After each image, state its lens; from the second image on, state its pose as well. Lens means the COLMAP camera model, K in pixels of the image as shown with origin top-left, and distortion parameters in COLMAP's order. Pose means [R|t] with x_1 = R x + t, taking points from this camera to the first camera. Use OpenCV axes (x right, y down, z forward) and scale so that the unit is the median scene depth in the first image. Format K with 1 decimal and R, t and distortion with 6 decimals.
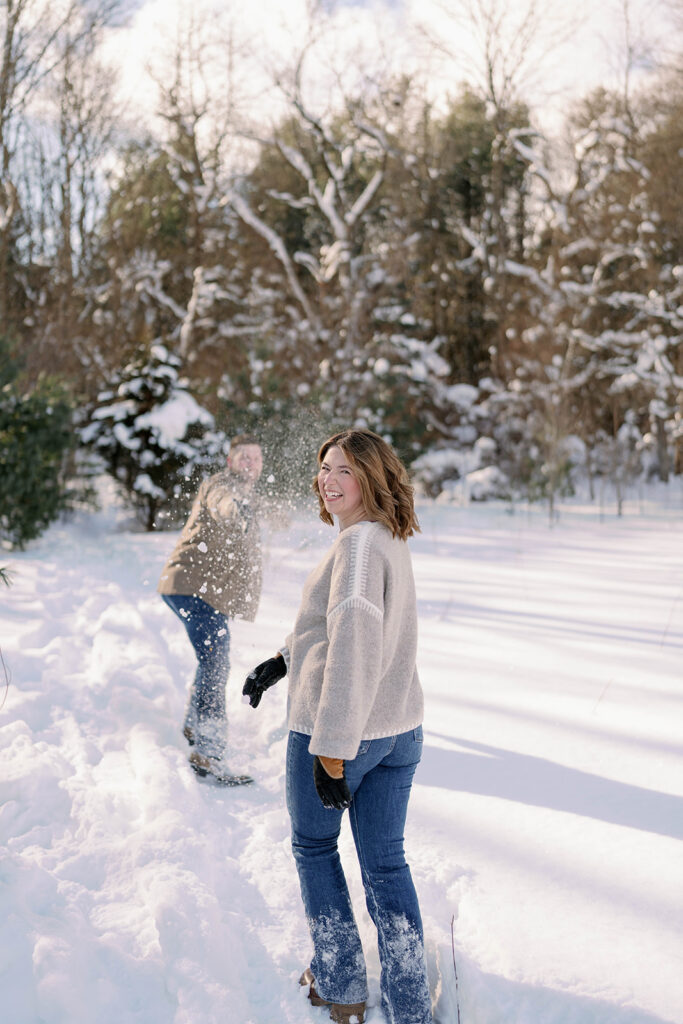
lens RADIAL K [[974.0, 0, 341.5], [0, 974.0, 512.0], [0, 0, 1]] dist [-0.001811, 0.001822]
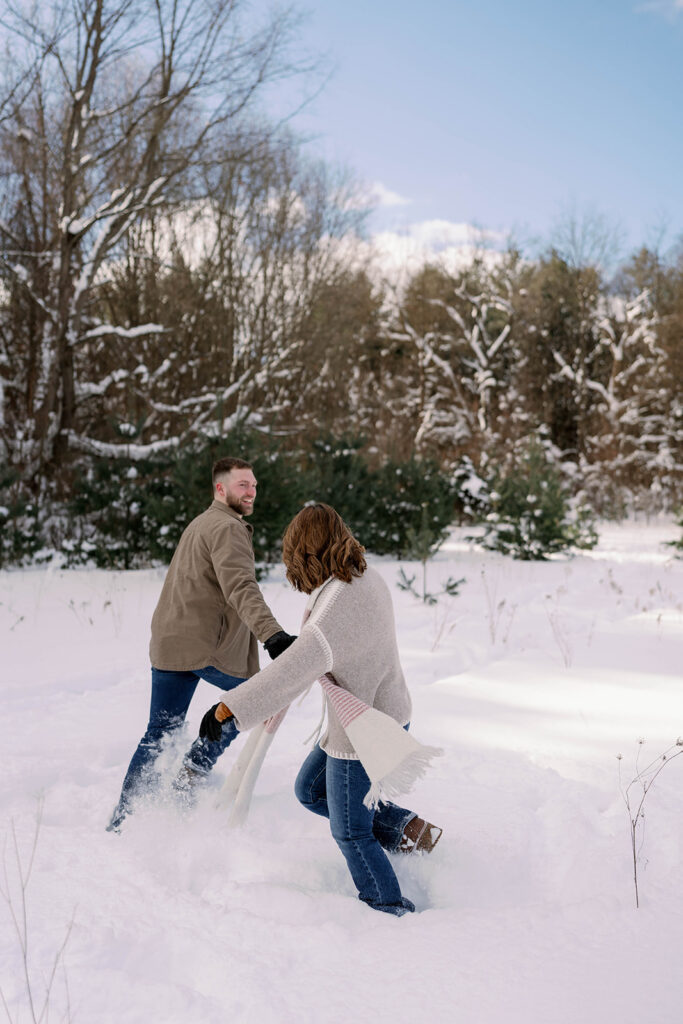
lens RADIAL K [[974.0, 0, 341.5], [0, 974.0, 512.0], [0, 0, 1]] dist [-0.001811, 0.001822]
pose [[0.998962, 0.014922, -0.043029, -0.235418], [-0.016377, 0.999299, -0.033664, 0.039801], [0.042496, 0.034333, 0.998507, -0.923337]]
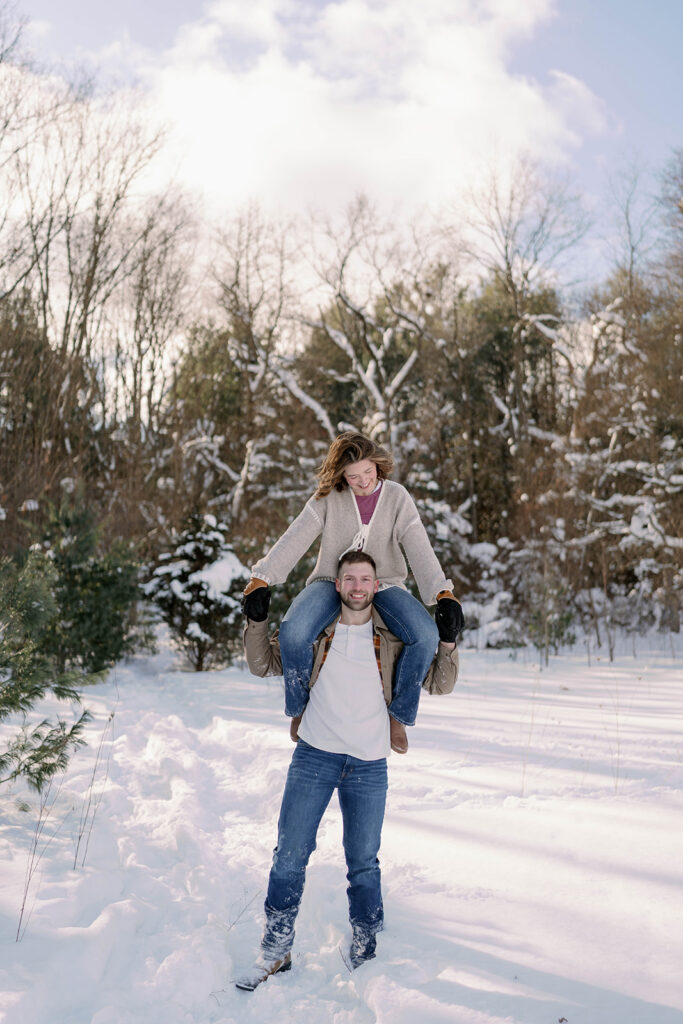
lens RADIAL K [[974.0, 0, 341.5], [0, 974.0, 512.0], [0, 0, 1]] dist [-0.001811, 0.001822]
pose [[0.998274, -0.002174, -0.058692, 0.026504], [-0.006832, 0.988230, -0.152821, 0.005331], [0.058333, 0.152958, 0.986509, -0.104977]]
